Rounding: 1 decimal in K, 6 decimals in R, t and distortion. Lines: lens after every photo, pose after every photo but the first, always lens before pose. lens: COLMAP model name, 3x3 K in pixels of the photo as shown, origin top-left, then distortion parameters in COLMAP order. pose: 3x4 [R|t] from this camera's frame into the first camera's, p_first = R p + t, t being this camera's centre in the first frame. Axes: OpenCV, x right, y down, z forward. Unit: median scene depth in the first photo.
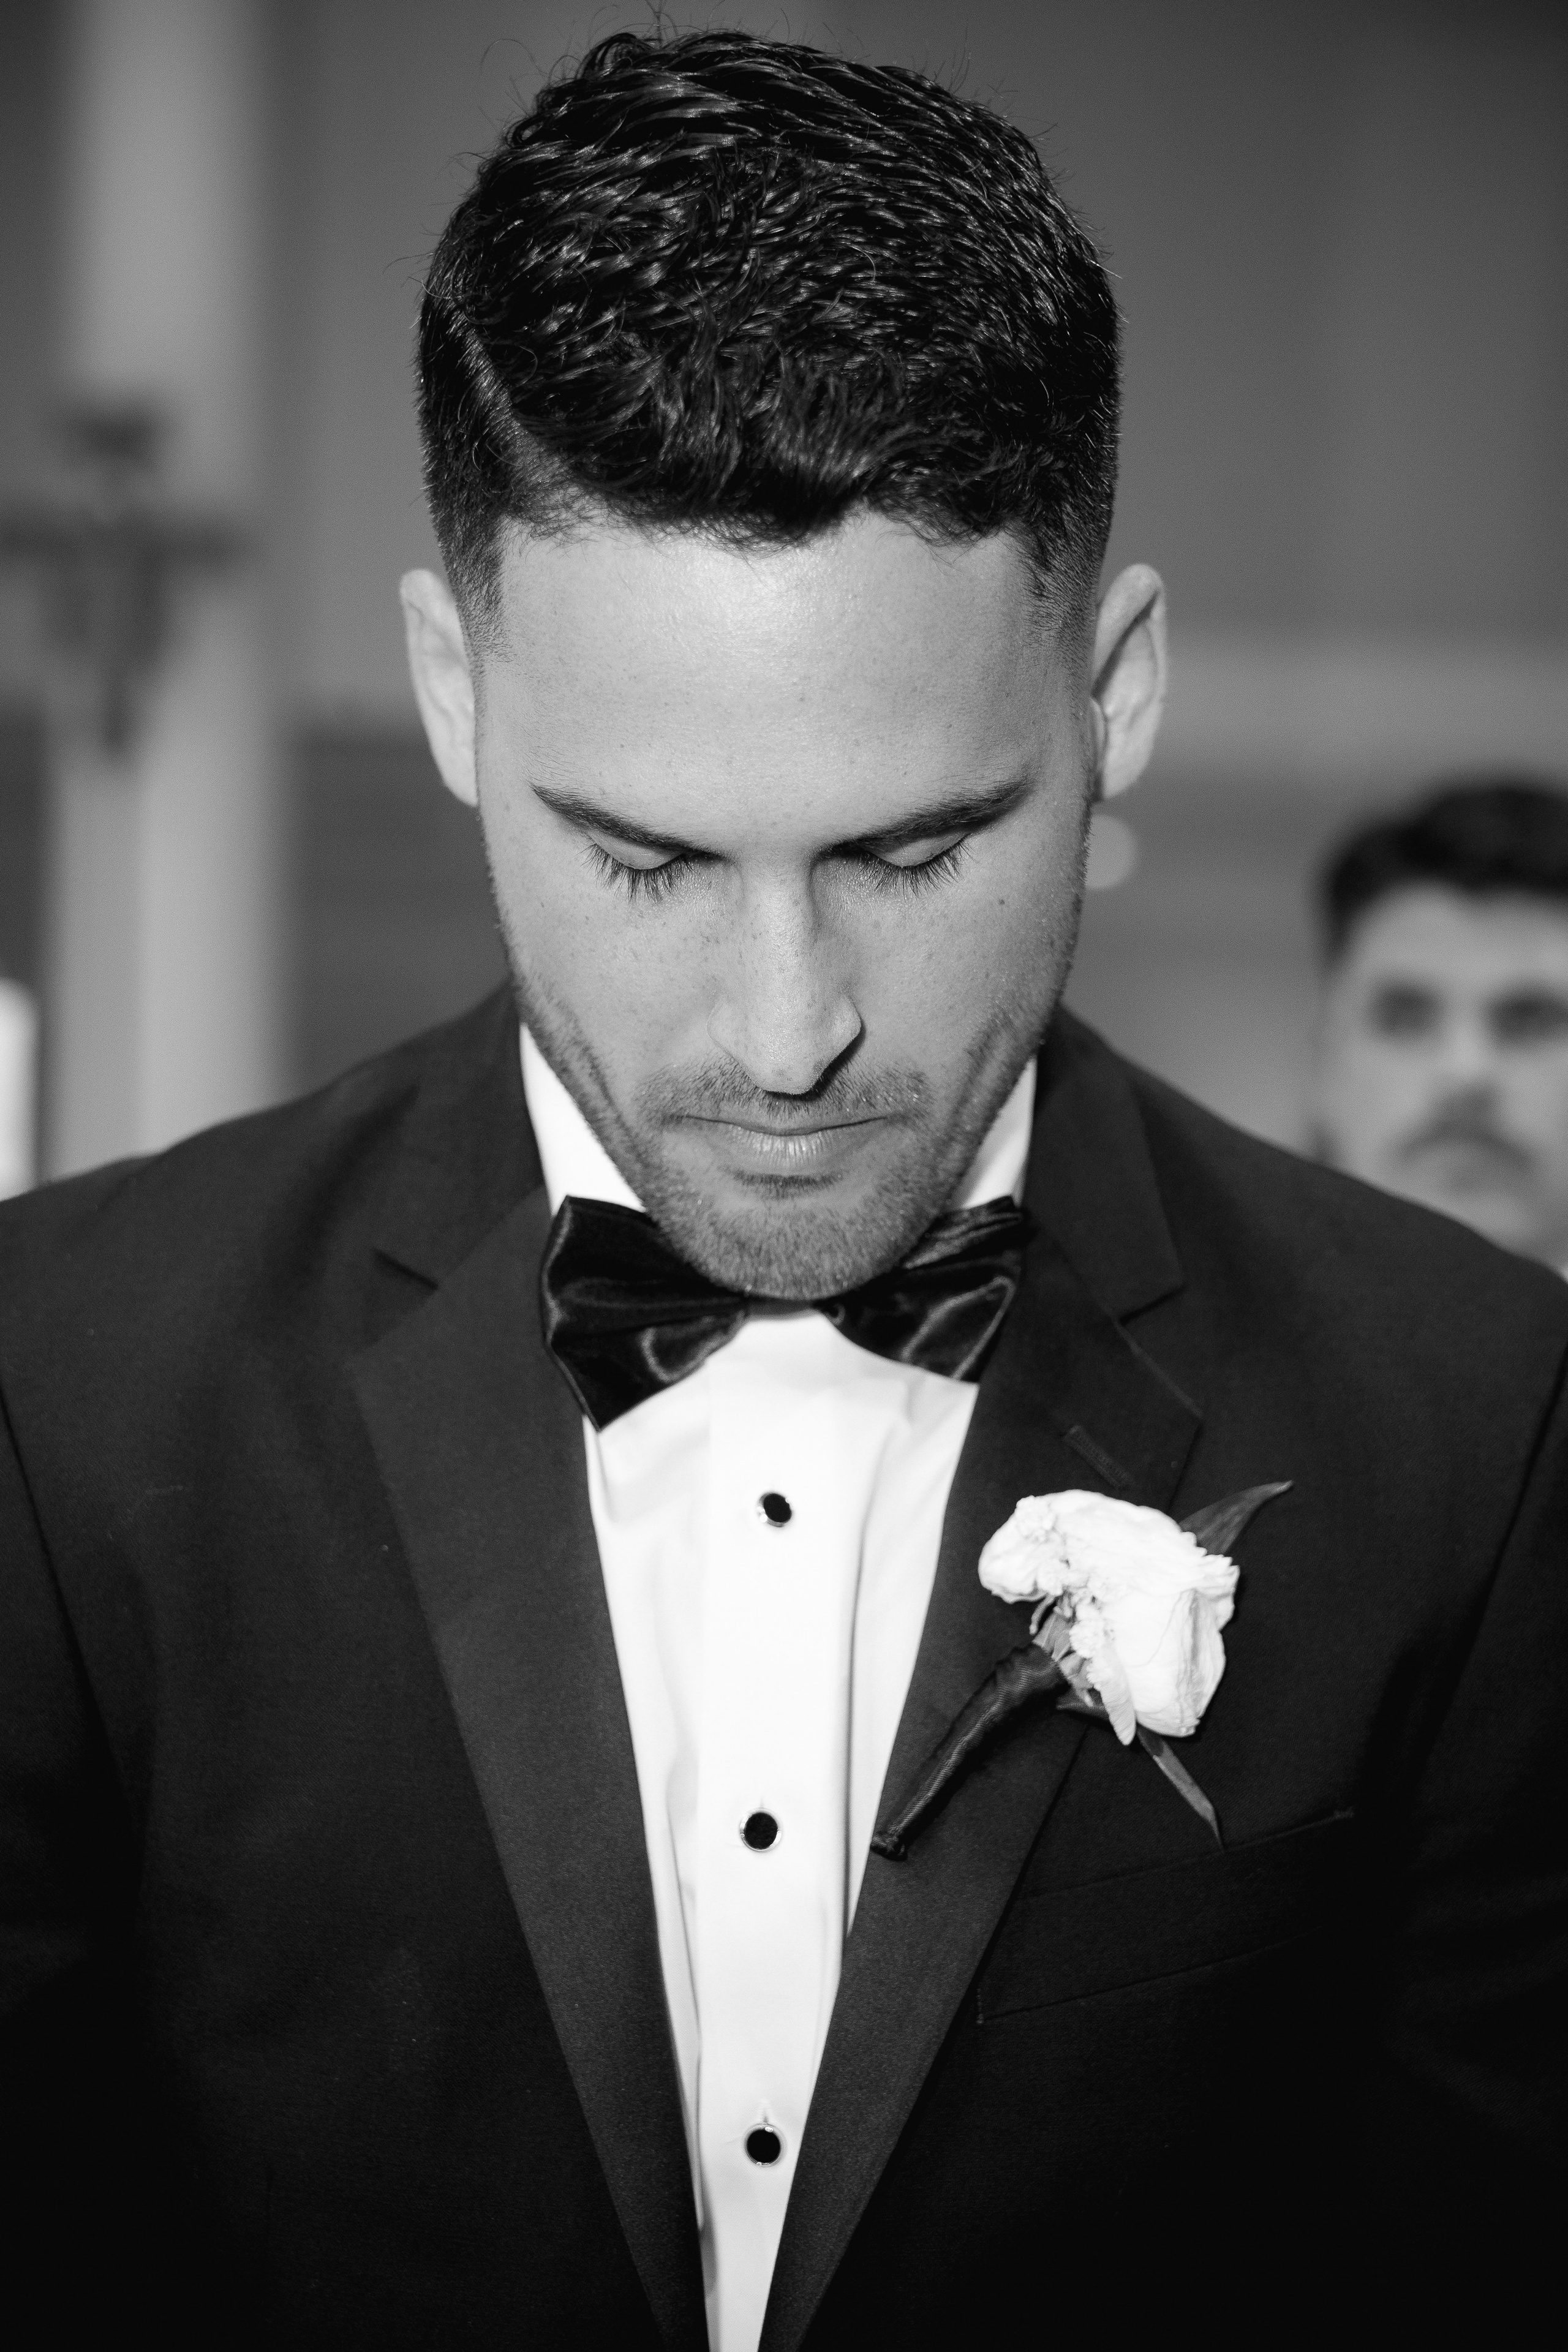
lens RADIAL K [[4749.4, 0, 784.0], [0, 4749.4, 1176.0], [0, 0, 1]] dist [-0.260369, 0.036513]
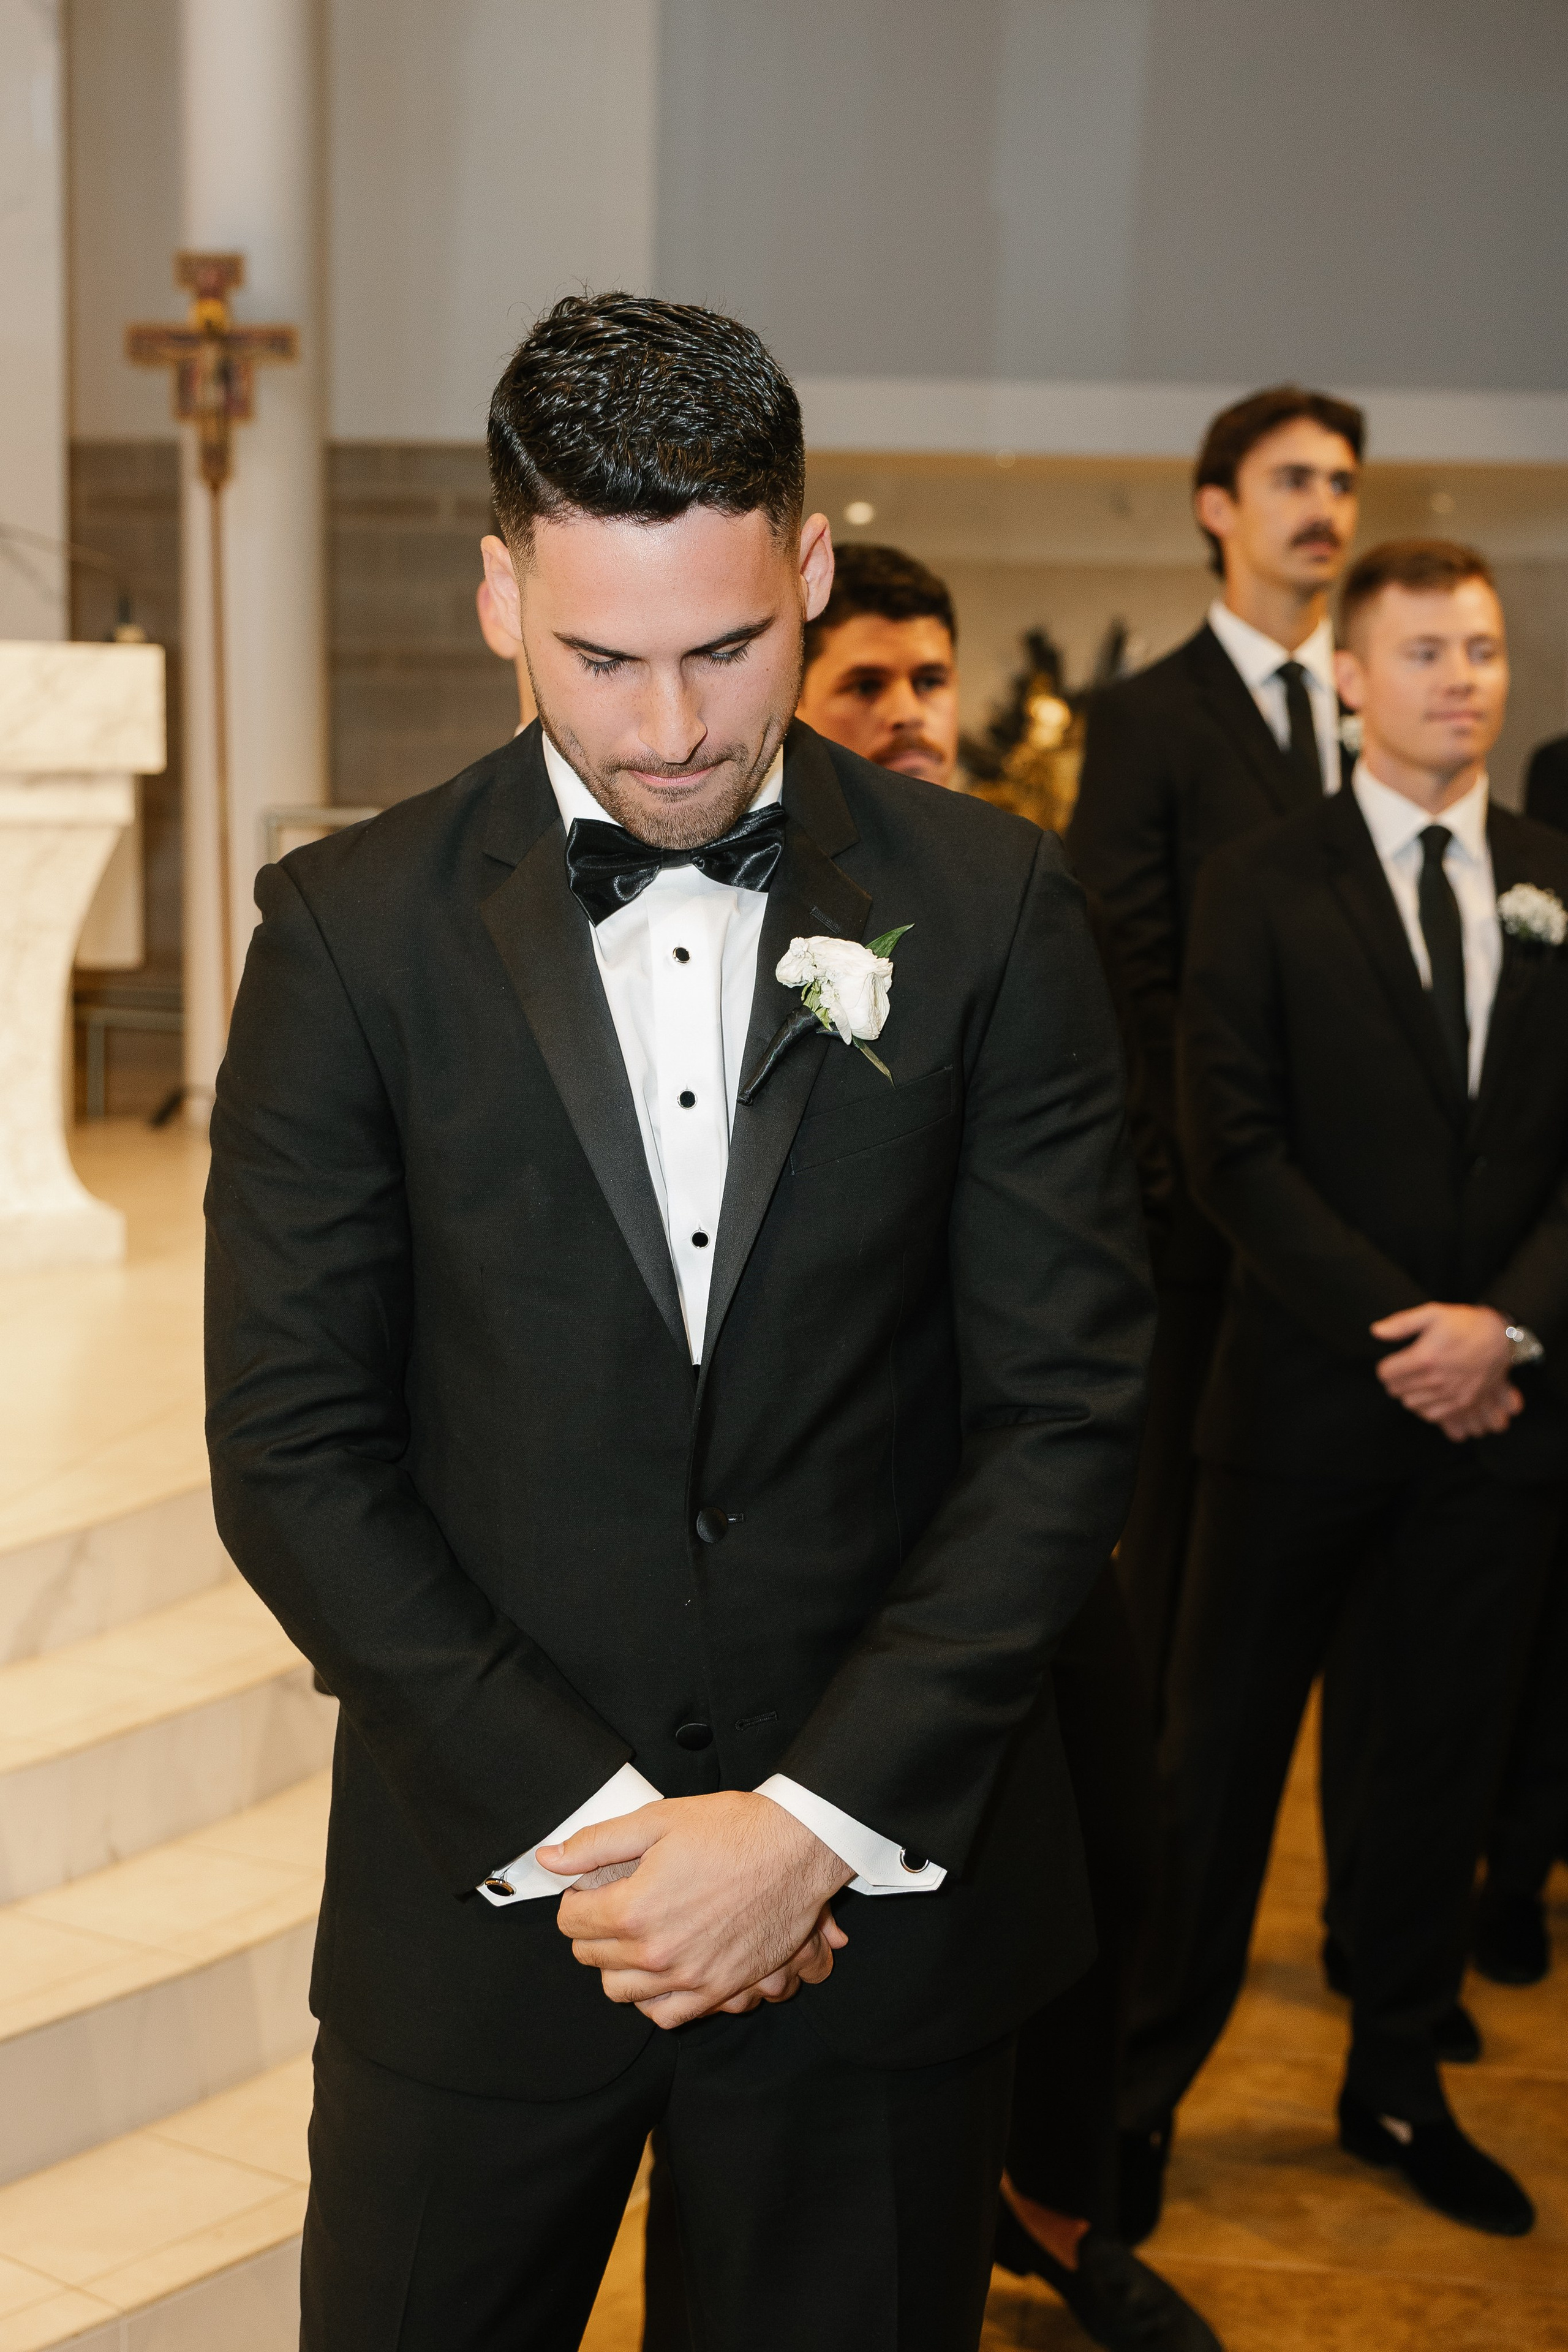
lens RADIAL K [[2867.8, 0, 662.7], [0, 2867.8, 1178.8], [0, 0, 1]] dist [0.157253, -2.702226]
pose [[0.996829, -0.079393, 0.005319, -0.031296], [0.078151, 0.989423, 0.122203, 0.011611], [-0.014965, -0.121400, 0.992491, -0.405704]]
